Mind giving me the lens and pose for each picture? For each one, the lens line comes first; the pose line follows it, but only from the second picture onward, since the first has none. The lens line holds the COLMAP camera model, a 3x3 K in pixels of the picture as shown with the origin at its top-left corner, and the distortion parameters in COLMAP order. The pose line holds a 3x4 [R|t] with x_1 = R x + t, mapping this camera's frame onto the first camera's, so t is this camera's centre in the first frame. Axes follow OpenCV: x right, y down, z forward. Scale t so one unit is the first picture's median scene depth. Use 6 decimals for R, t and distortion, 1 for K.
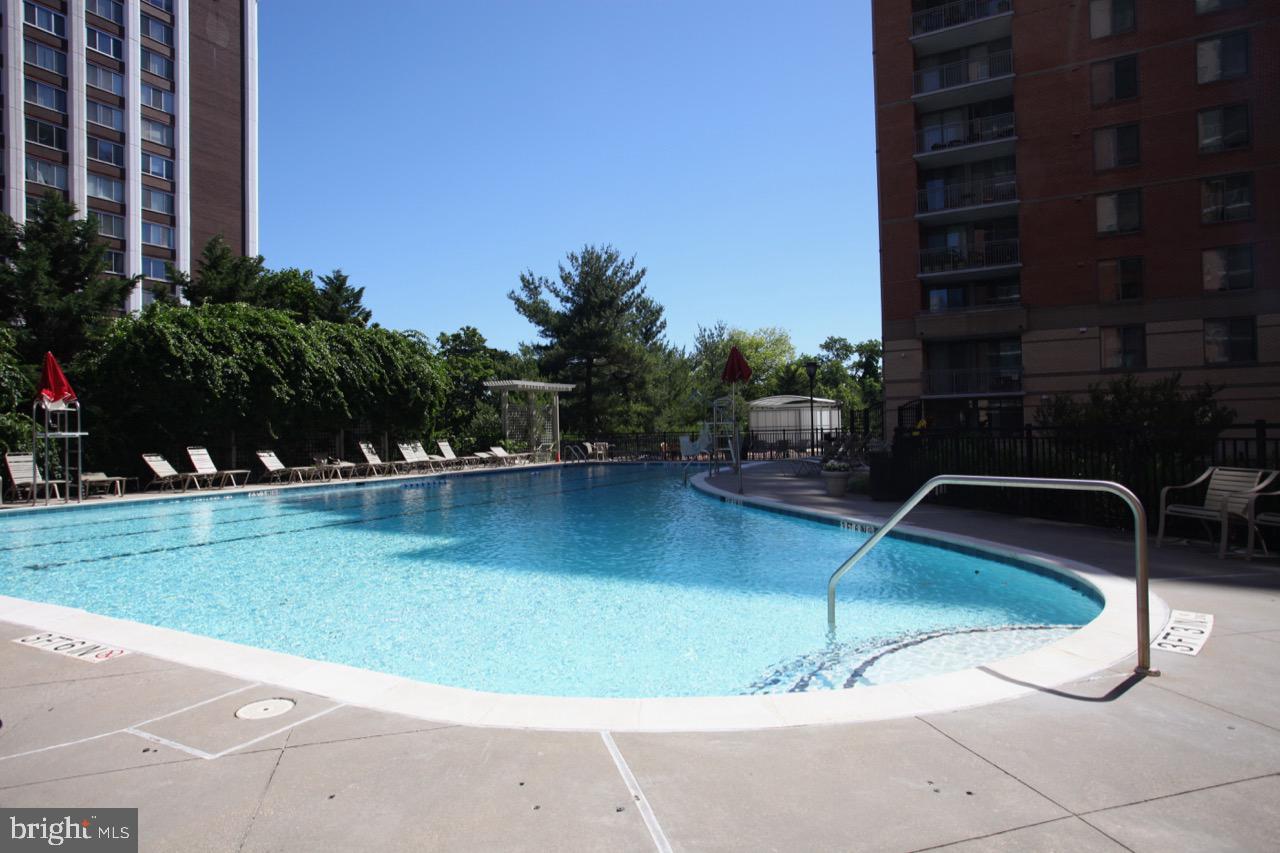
lens RADIAL K [[756.2, 0, 639.7], [0, 756.2, 434.9], [0, 0, 1]] dist [-0.009960, -0.001286]
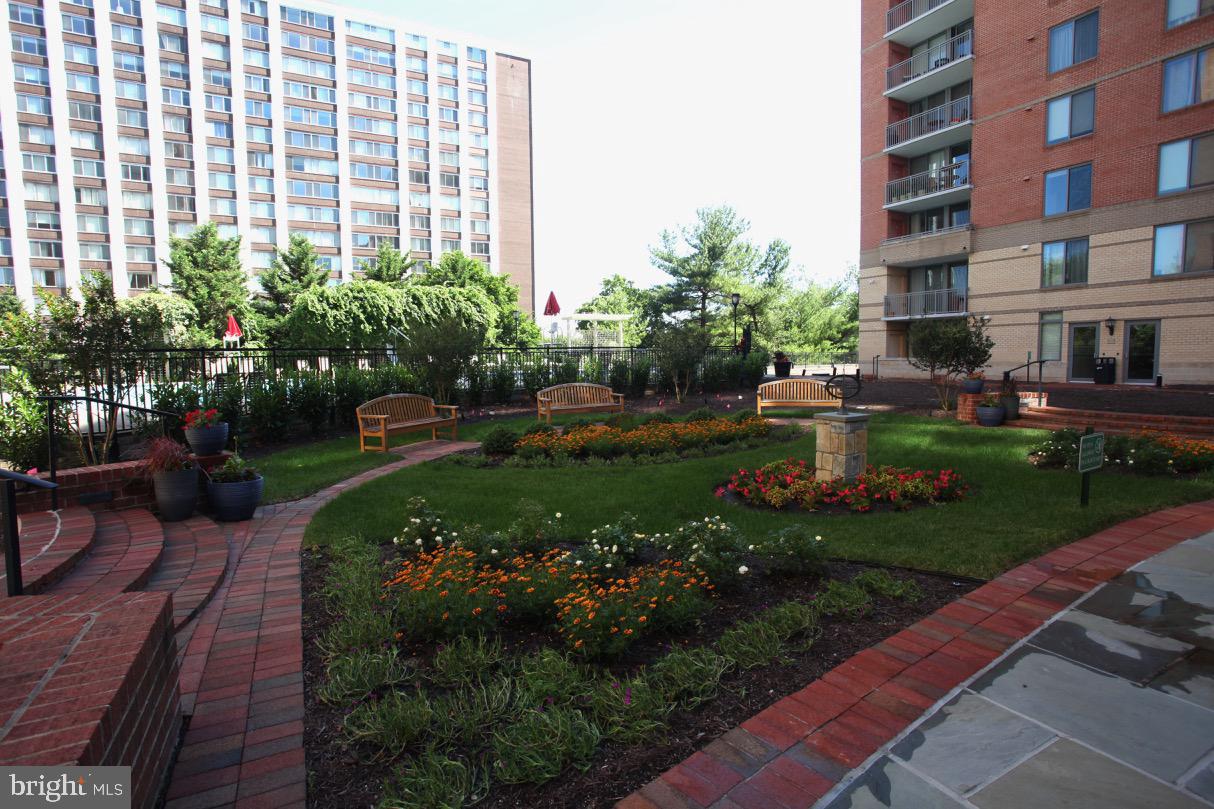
lens RADIAL K [[593.6, 0, 607.7], [0, 593.6, 396.0], [0, 0, 1]] dist [-0.000727, 0.001557]
pose [[0.844839, 0.048166, -0.532848, 0.554666], [-0.003352, 0.996396, 0.084754, -0.010964], [0.535010, -0.069817, 0.841956, 0.050022]]
